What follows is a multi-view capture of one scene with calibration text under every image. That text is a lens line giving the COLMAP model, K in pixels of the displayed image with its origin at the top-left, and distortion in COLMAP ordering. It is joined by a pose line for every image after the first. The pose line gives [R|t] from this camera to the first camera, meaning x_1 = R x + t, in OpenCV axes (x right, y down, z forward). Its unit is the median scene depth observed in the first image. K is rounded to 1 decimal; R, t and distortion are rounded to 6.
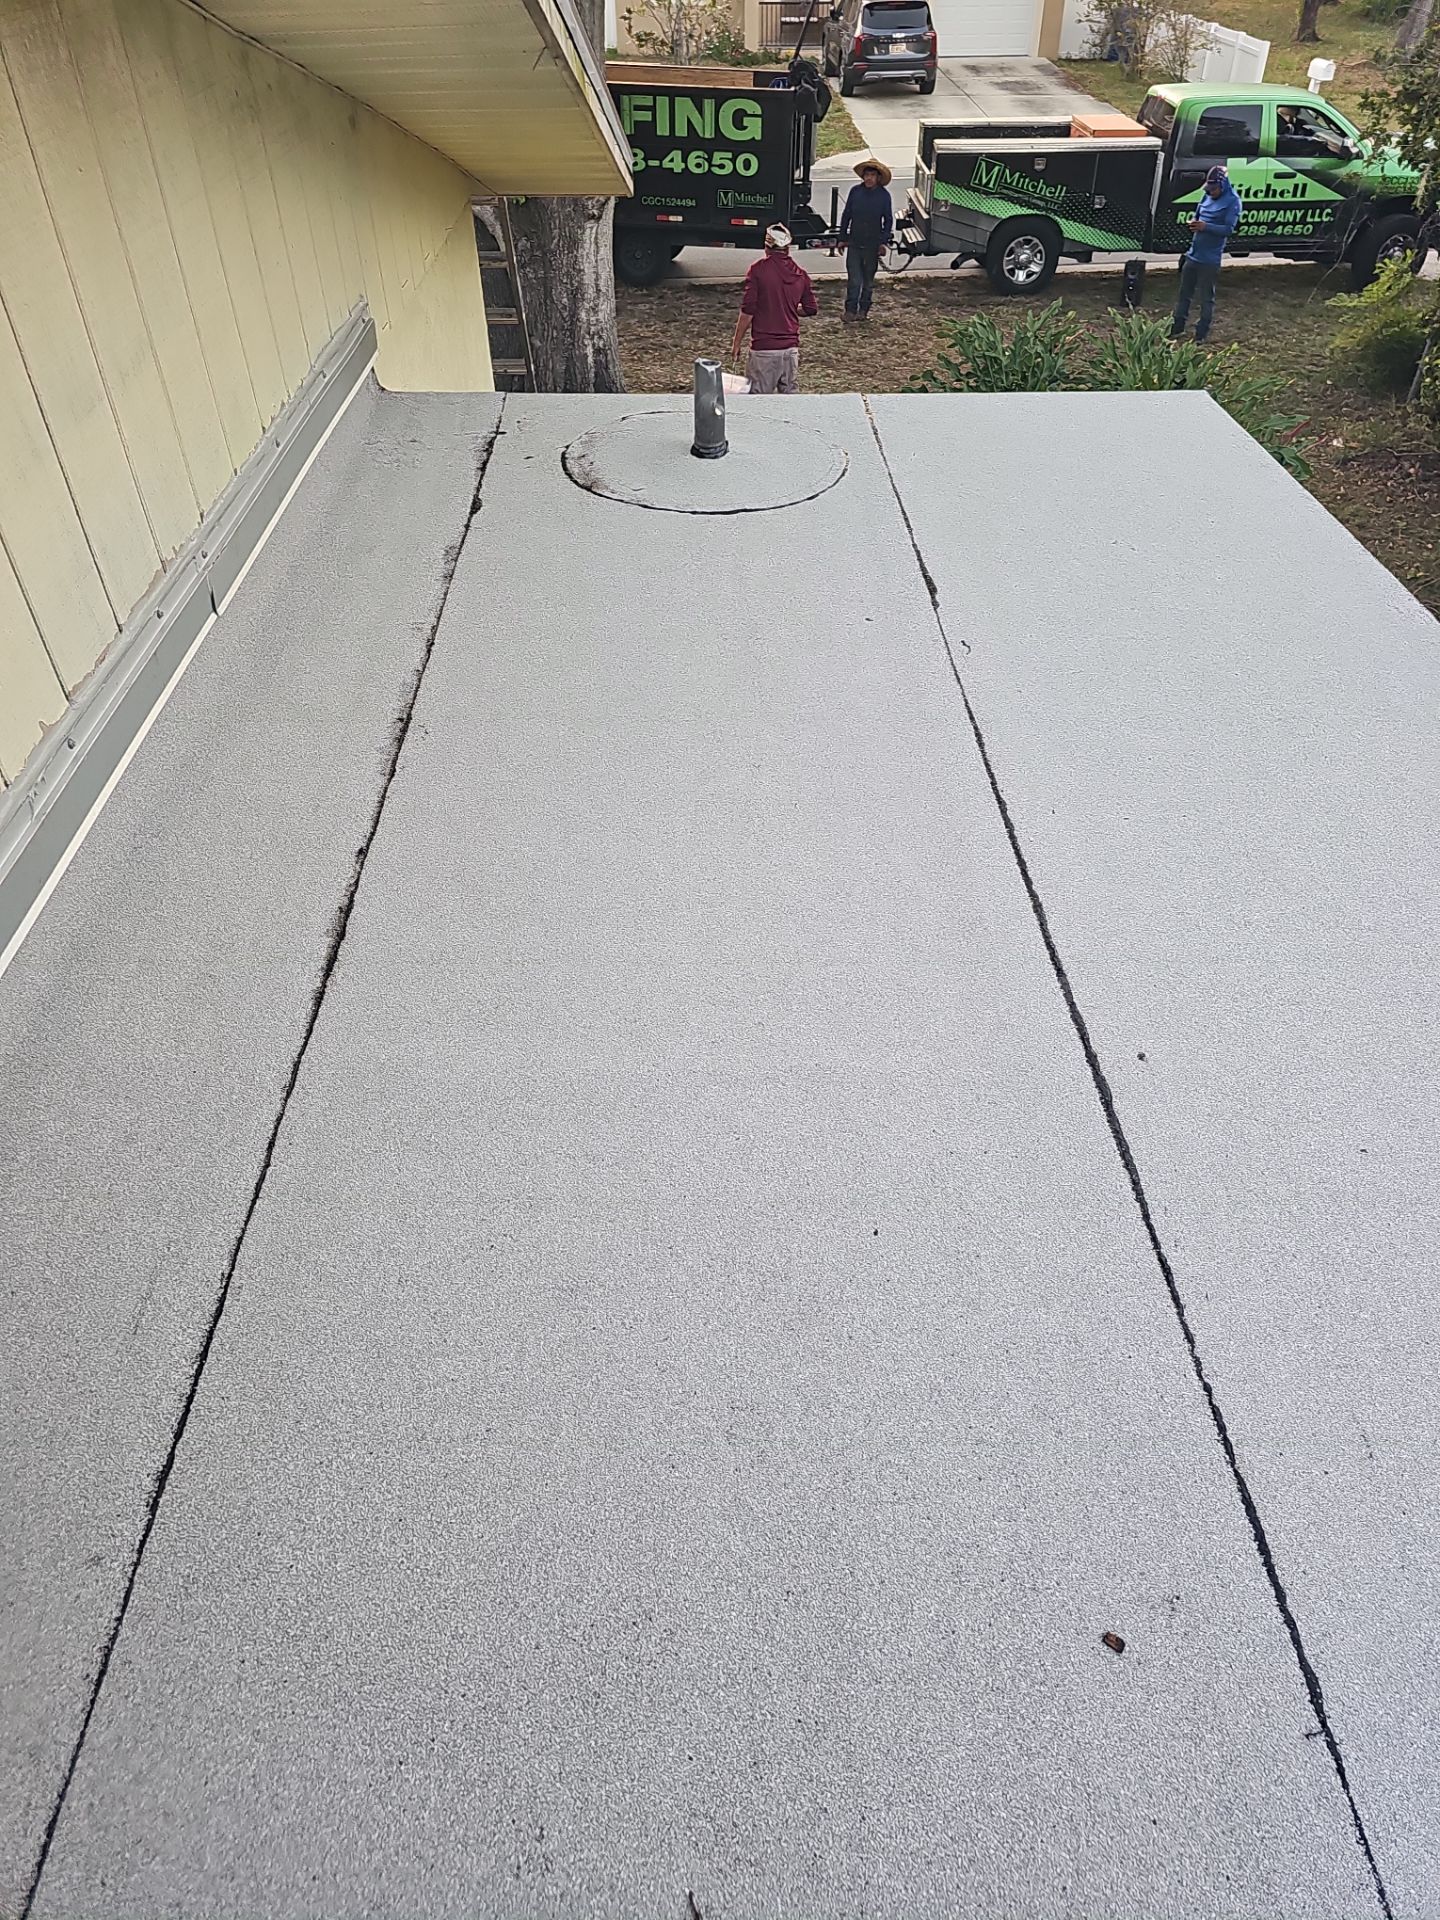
lens RADIAL K [[1255.4, 0, 722.9], [0, 1255.4, 959.1], [0, 0, 1]] dist [0.053105, -0.032285]
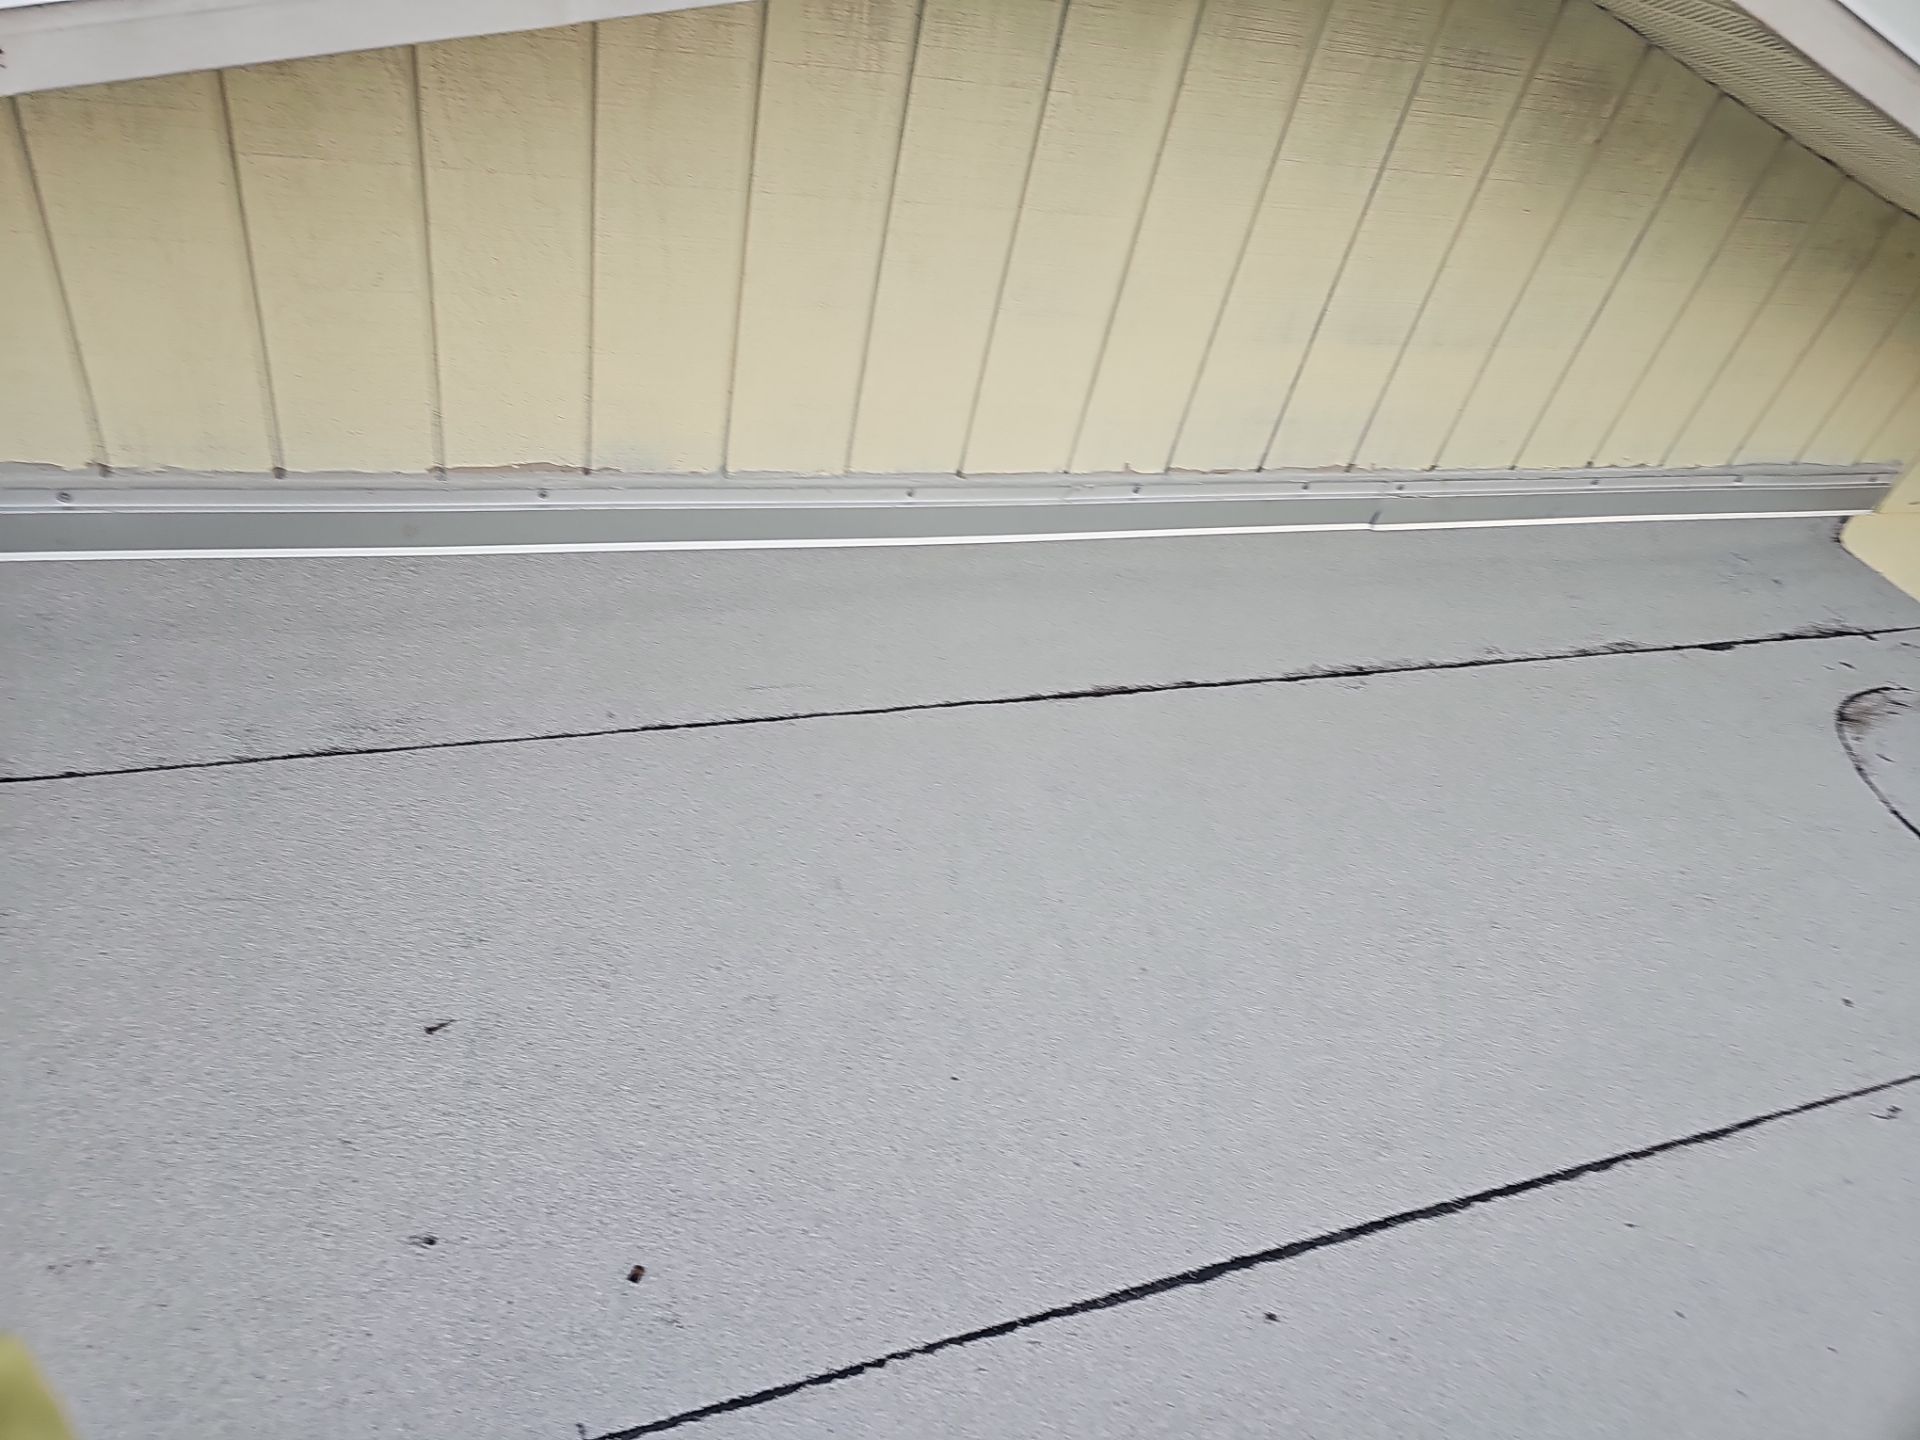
lens RADIAL K [[1255.4, 0, 945.3], [0, 1255.4, 700.0], [0, 0, 1]] dist [0.053105, -0.032285]
pose [[0.294665, 0.659132, -0.691894, 0.501975], [-0.758558, 0.601682, 0.250137, -0.200615], [0.581174, 0.451135, 0.677285, 0.035503]]
